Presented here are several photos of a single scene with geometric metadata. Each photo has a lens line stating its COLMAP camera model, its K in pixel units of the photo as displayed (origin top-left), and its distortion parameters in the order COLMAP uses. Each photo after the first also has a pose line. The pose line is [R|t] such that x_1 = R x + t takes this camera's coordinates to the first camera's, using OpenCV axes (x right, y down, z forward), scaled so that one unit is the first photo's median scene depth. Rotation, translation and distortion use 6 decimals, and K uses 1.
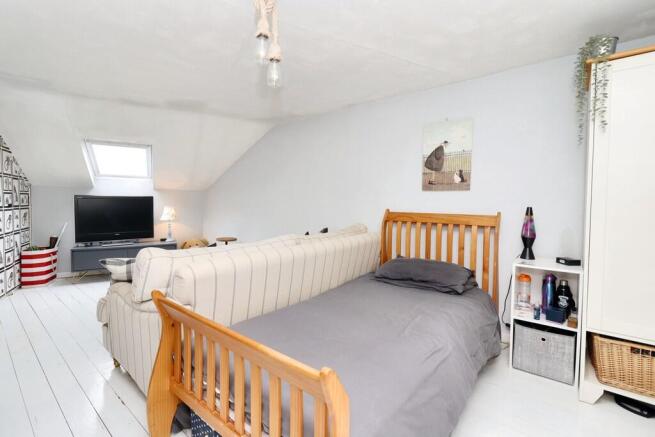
lens RADIAL K [[301.6, 0, 327.5], [0, 301.6, 218.5], [0, 0, 1]] dist [-0.000470, 0.000405]
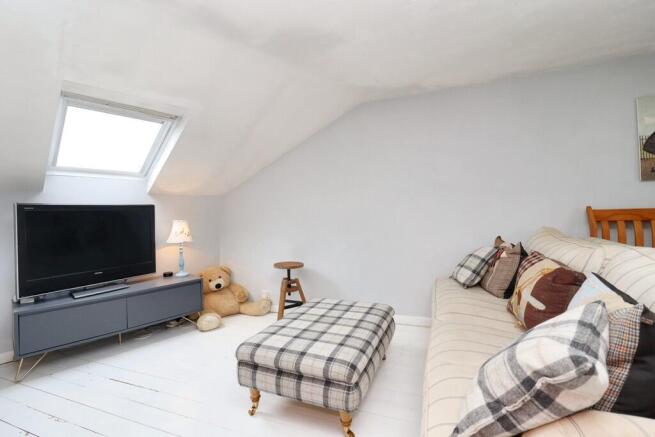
lens RADIAL K [[301.6, 0, 327.5], [0, 301.6, 218.5], [0, 0, 1]] dist [-0.000470, 0.000405]
pose [[0.946755, -0.043516, 0.319000, -0.447037], [0.055330, 0.998074, -0.028061, -0.009590], [-0.317164, 0.044217, 0.947339, 0.314235]]
